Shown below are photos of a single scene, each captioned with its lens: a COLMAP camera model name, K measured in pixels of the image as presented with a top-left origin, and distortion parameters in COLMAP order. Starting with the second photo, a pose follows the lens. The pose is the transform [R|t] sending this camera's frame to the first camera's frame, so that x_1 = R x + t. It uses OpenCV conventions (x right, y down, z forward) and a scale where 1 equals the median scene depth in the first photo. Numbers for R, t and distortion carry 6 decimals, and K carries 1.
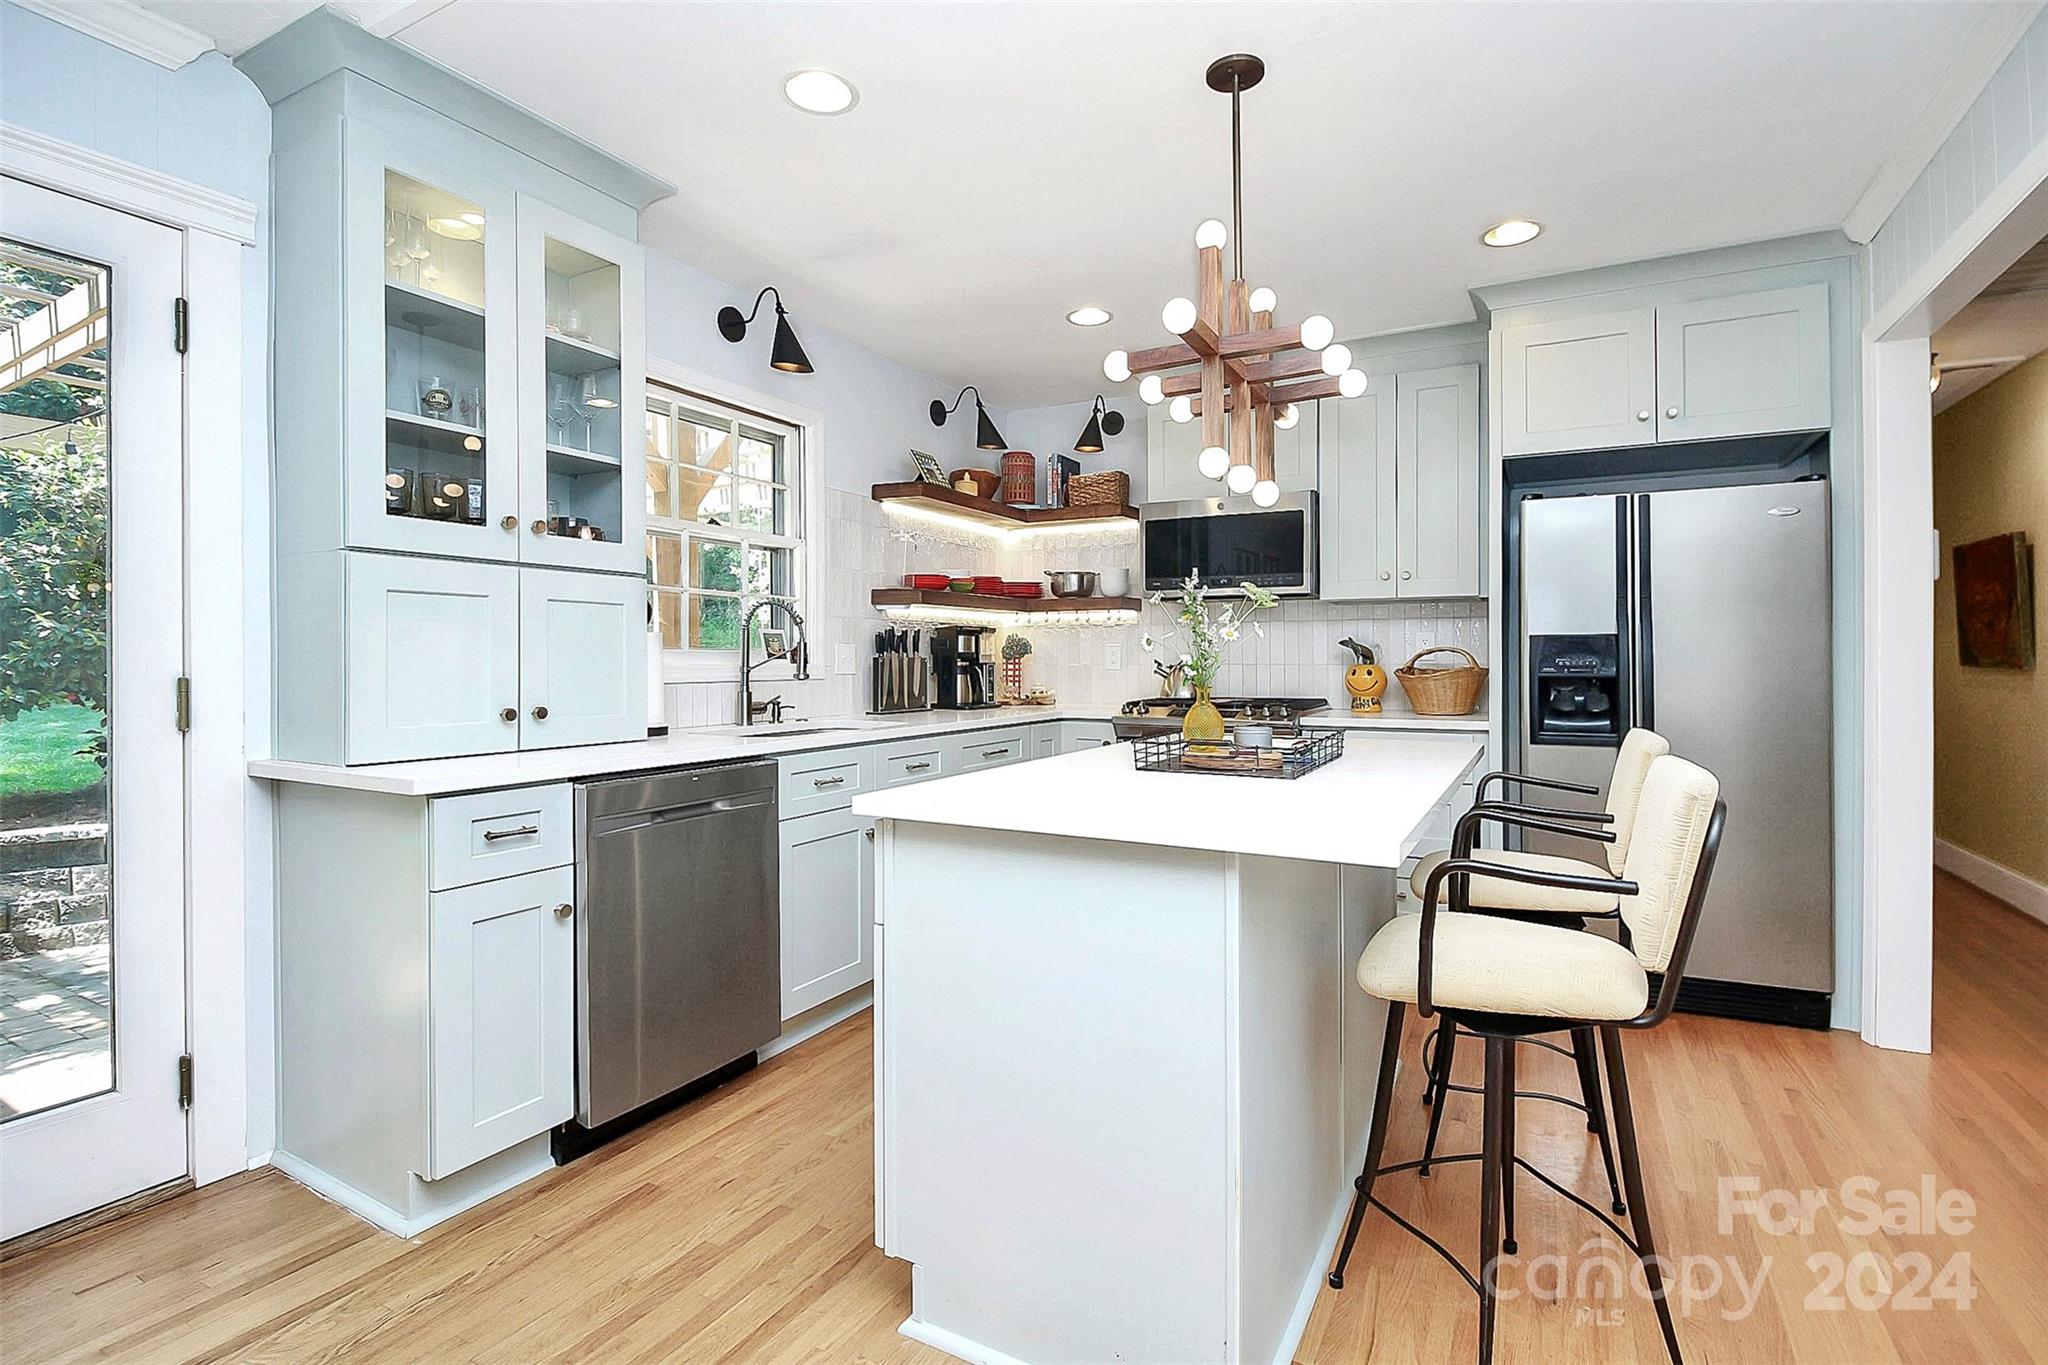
lens RADIAL K [[978.0, 0, 1033.7], [0, 978.0, 667.7], [0, 0, 1]] dist [-0.003425, -0.001625]
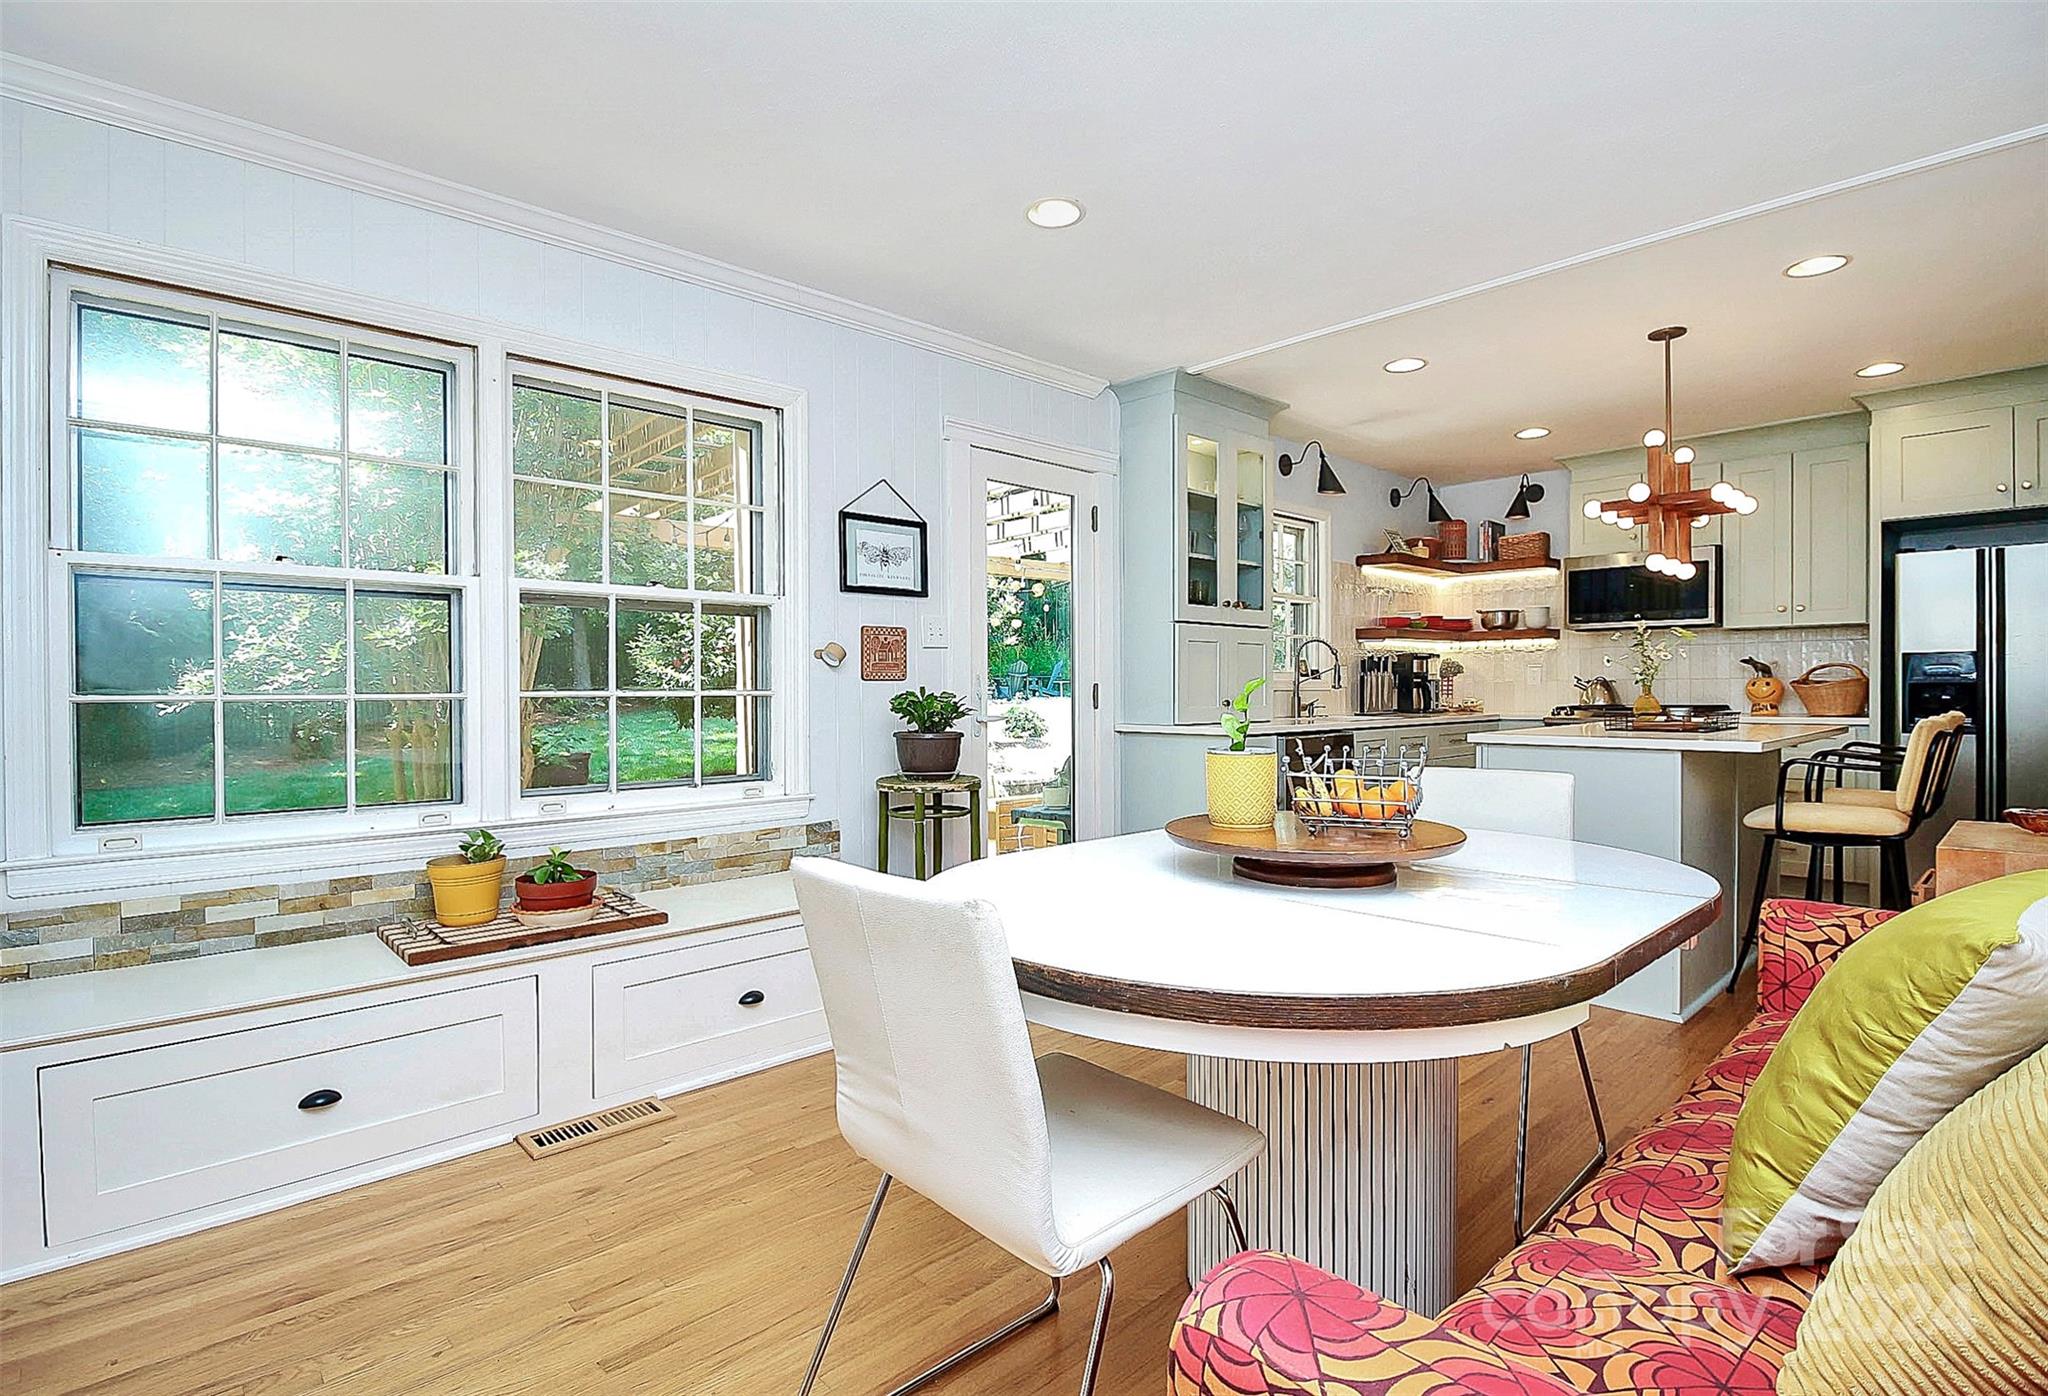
lens RADIAL K [[996.1, 0, 1011.6], [0, 996.1, 711.9], [0, 0, 1]] dist [-0.002591, -0.002383]
pose [[0.943812, 0.000740, -0.330482, -0.157034], [0.003930, 0.999902, 0.013464, 0.020097], [0.330460, -0.014006, 0.943716, -0.541504]]
